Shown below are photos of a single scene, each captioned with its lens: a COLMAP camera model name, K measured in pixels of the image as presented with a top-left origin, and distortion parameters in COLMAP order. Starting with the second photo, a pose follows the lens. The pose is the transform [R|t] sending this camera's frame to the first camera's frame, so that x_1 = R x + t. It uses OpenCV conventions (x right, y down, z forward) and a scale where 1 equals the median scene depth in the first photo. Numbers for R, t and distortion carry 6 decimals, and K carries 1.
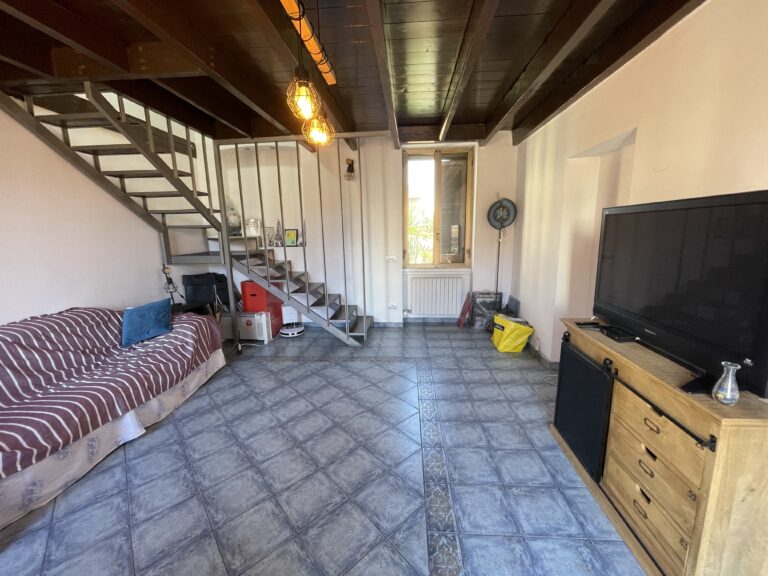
lens RADIAL K [[308.7, 0, 391.3], [0, 308.7, 283.1], [0, 0, 1]] dist [0.002490, -0.000013]
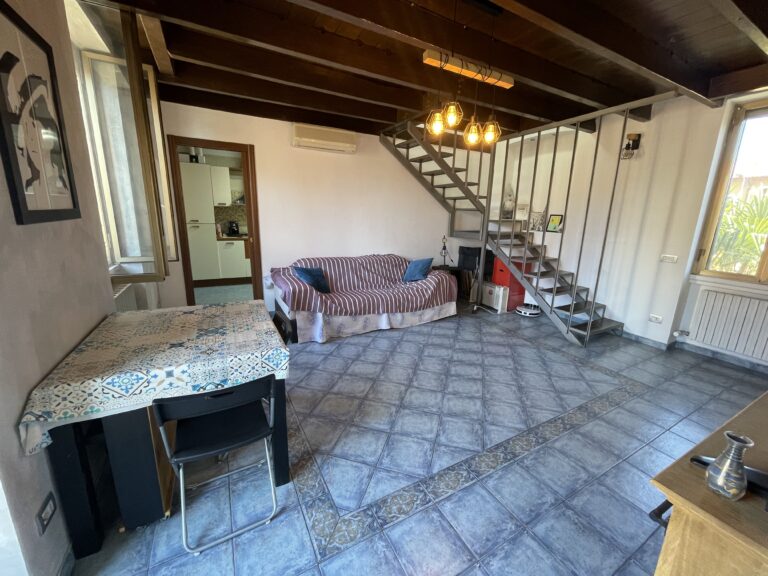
lens RADIAL K [[308.7, 0, 391.3], [0, 308.7, 283.1], [0, 0, 1]] dist [0.002490, -0.000013]
pose [[0.542958, 0.215549, -0.811625, 0.363874], [-0.179569, 0.973943, 0.138529, -0.001345], [0.820336, 0.070527, 0.567516, 0.014216]]
